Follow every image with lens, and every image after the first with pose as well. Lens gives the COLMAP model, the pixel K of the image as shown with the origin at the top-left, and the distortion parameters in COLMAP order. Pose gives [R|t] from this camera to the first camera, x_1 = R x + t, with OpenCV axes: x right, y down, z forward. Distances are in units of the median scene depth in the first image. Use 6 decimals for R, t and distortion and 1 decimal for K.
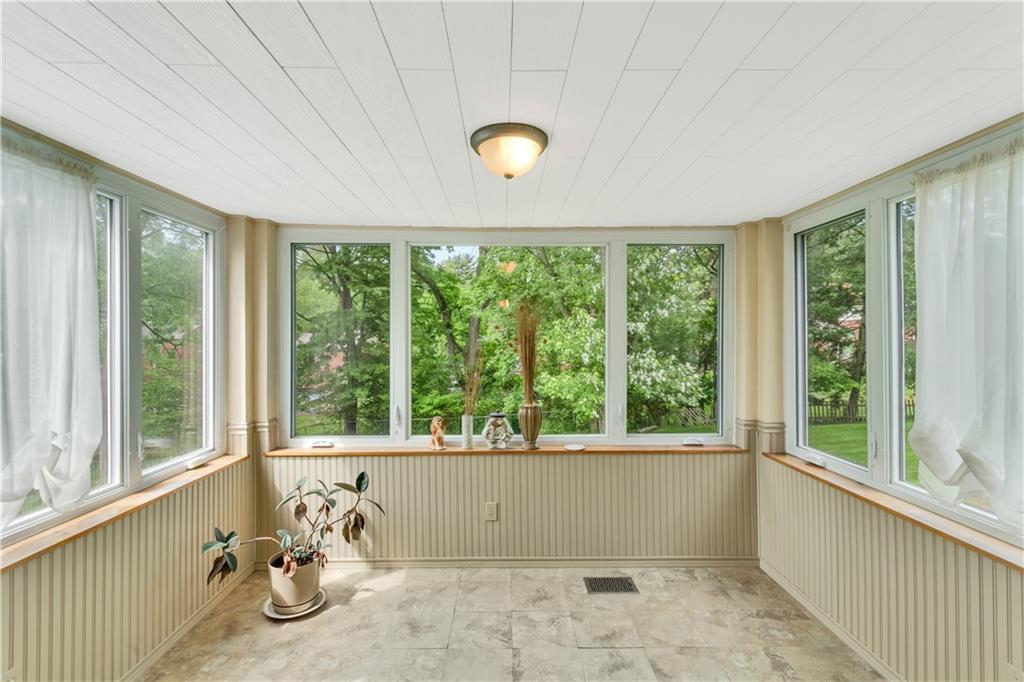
lens RADIAL K [[480.2, 0, 511.5], [0, 480.2, 337.3], [0, 0, 1]] dist [-0.000532, 0.001420]
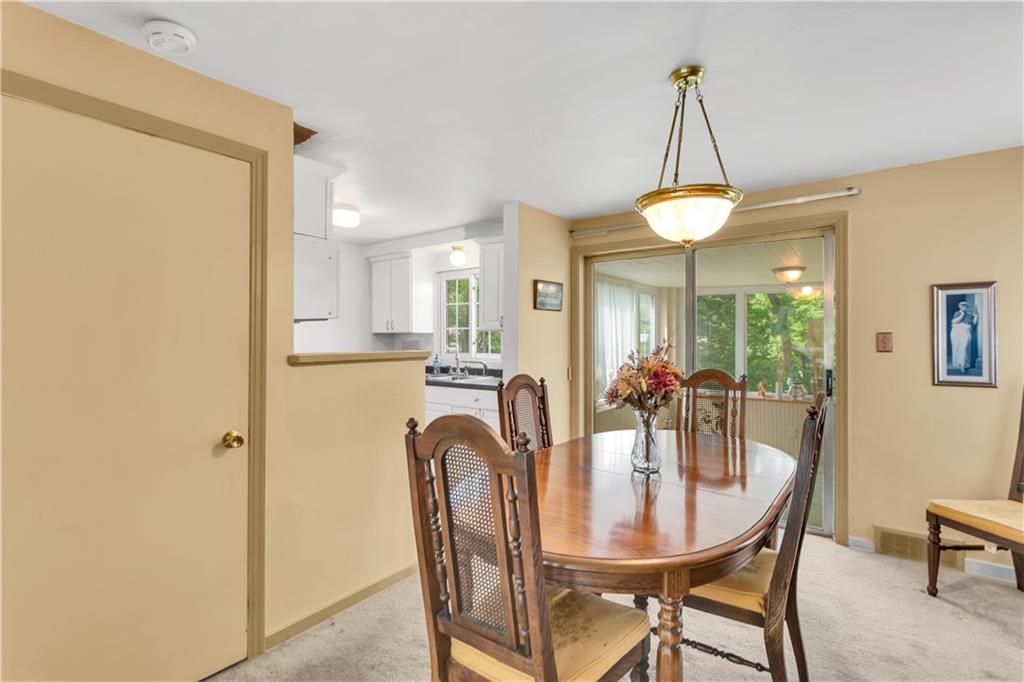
lens RADIAL K [[480.2, 0, 511.5], [0, 480.2, 337.3], [0, 0, 1]] dist [-0.000532, 0.001420]
pose [[0.794566, 0.002503, -0.607173, 0.222205], [-0.002906, 0.999996, 0.000319, -0.012753], [0.607171, 0.001511, 0.794570, -1.165523]]
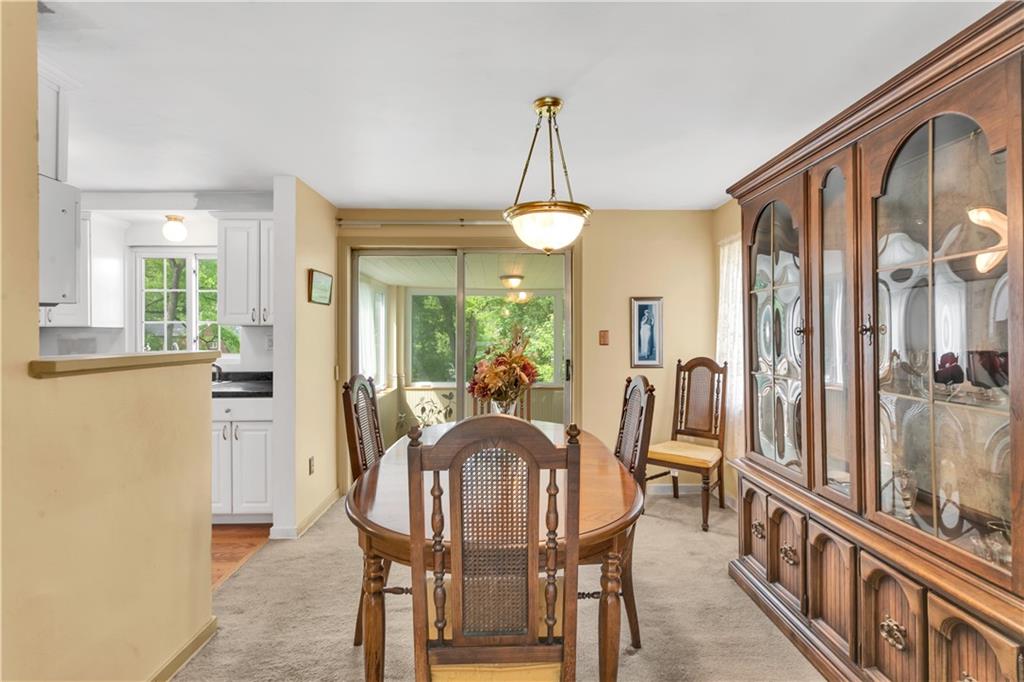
lens RADIAL K [[478.5, 0, 509.7], [0, 478.5, 337.3], [0, 0, 1]] dist [0.000738, 0.001553]
pose [[0.999975, 0.003666, 0.006090, -0.021086], [-0.003691, 0.999985, 0.004128, -0.010517], [-0.006075, -0.004150, 0.999973, -1.238615]]
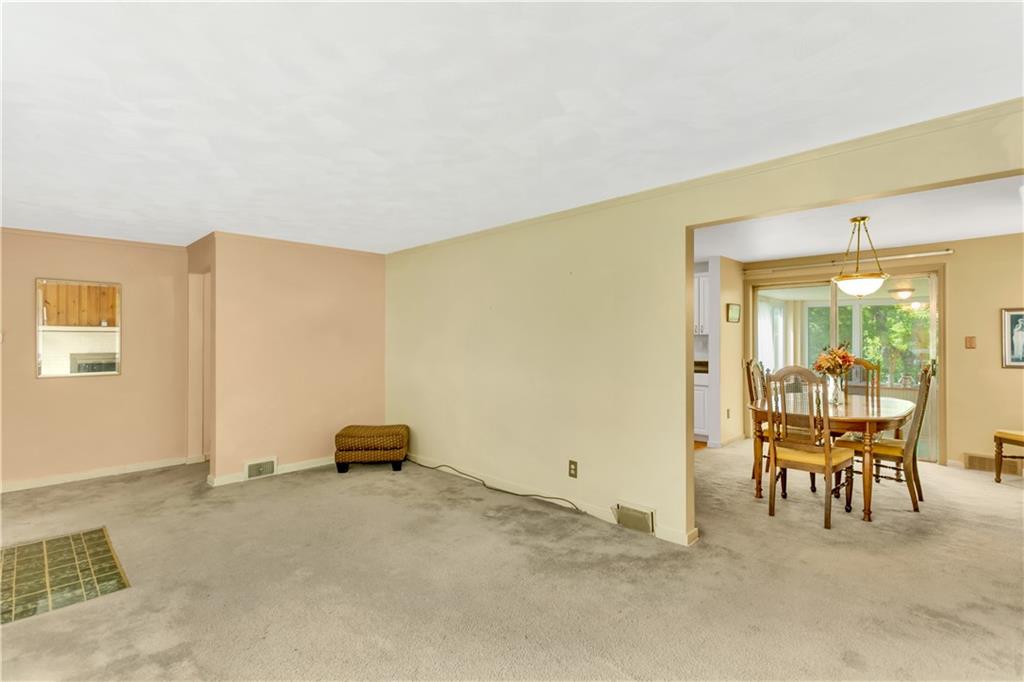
lens RADIAL K [[478.5, 0, 509.7], [0, 478.5, 337.3], [0, 0, 1]] dist [0.000738, 0.001553]
pose [[0.700711, -0.000530, -0.713445, 0.292349], [-0.002216, 0.999993, -0.002920, -0.014066], [0.713442, 0.003628, 0.700705, -2.125796]]
